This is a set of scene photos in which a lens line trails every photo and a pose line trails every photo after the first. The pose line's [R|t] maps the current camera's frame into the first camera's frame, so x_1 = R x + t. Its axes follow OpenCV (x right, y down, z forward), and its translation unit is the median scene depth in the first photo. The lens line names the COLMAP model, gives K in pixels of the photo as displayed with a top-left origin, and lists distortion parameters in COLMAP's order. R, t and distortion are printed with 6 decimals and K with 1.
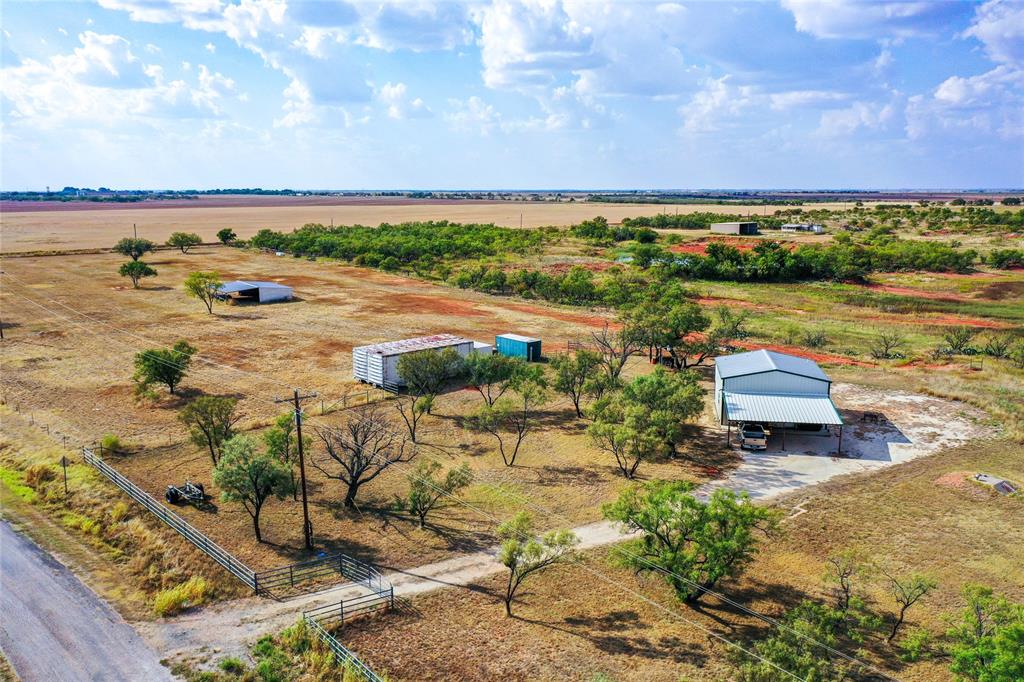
lens RADIAL K [[792.6, 0, 512.0], [0, 792.6, 341.0], [0, 0, 1]] dist [-0.011540, -0.007875]
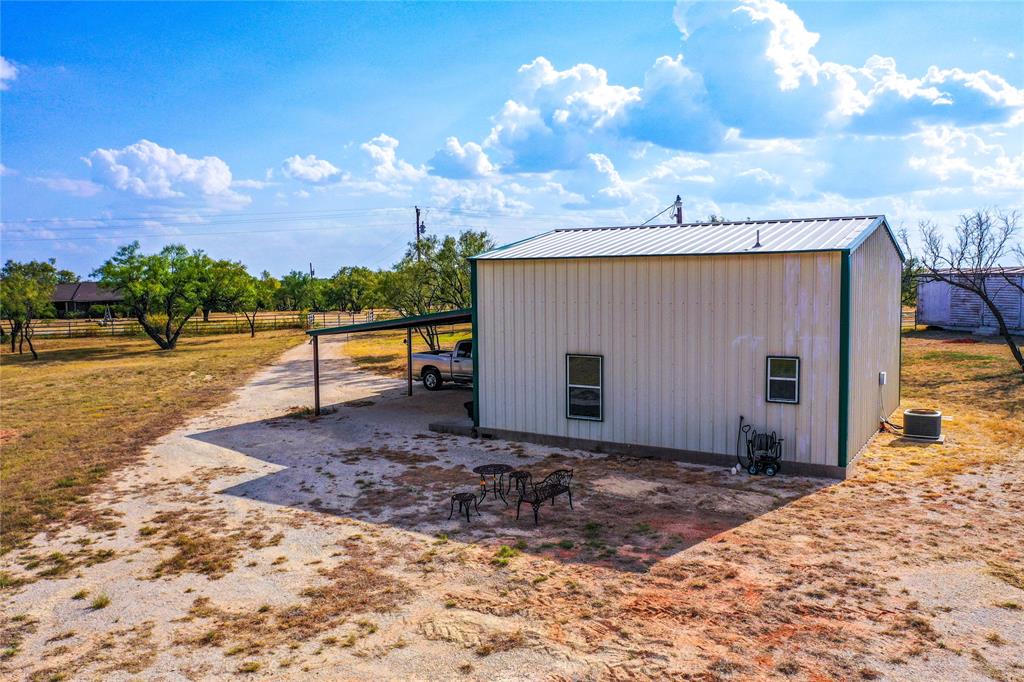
lens RADIAL K [[792.6, 0, 512.0], [0, 792.6, 341.0], [0, 0, 1]] dist [-0.011540, -0.007875]
pose [[-0.363645, 0.083713, -0.927768, 0.693283], [-0.163913, 0.974664, 0.152191, 0.035191], [0.917003, 0.207417, -0.340711, 1.156260]]
